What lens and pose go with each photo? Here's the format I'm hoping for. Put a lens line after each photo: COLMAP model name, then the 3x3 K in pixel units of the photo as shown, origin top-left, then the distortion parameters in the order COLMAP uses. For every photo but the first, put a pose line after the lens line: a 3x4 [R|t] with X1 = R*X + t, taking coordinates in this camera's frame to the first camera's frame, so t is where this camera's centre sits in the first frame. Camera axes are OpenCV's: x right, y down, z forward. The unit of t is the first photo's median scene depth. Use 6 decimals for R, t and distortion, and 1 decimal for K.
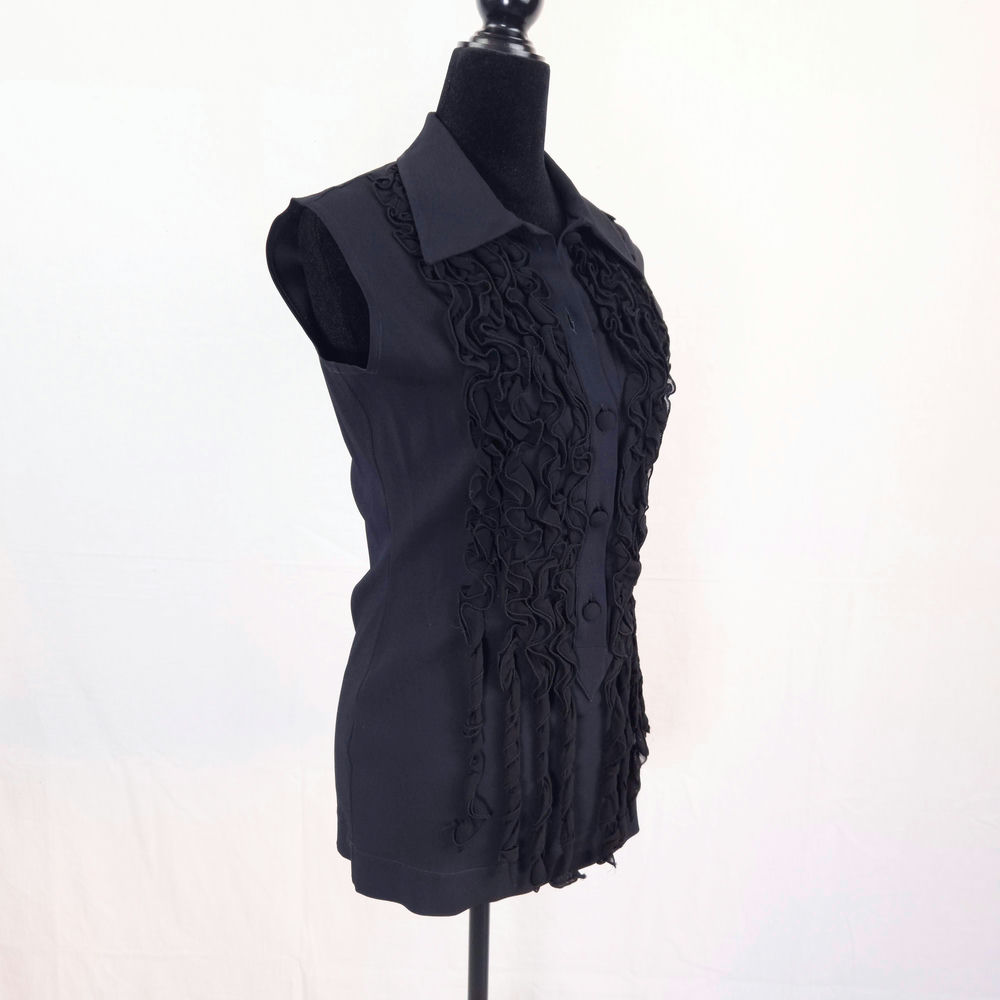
lens RADIAL K [[1021.3, 0, 443.4], [0, 1021.3, 500.9], [0, 0, 1]] dist [0.080949, -0.226652]
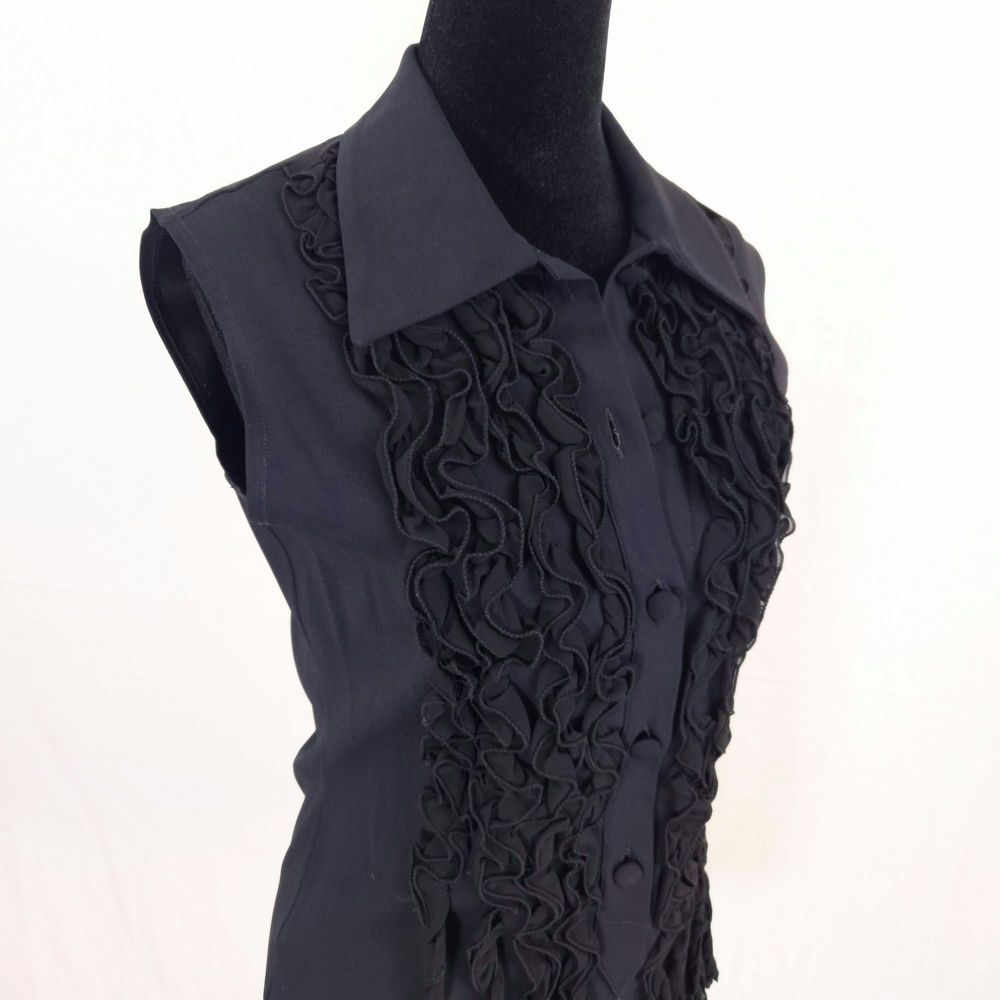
lens RADIAL K [[1021.3, 0, 443.4], [0, 1021.3, 500.9], [0, 0, 1]] dist [0.080949, -0.226652]
pose [[0.991355, 0.056373, -0.118483, 0.099392], [-0.040920, 0.990795, 0.129036, -0.209037], [0.124667, -0.123072, 0.984536, 0.412133]]
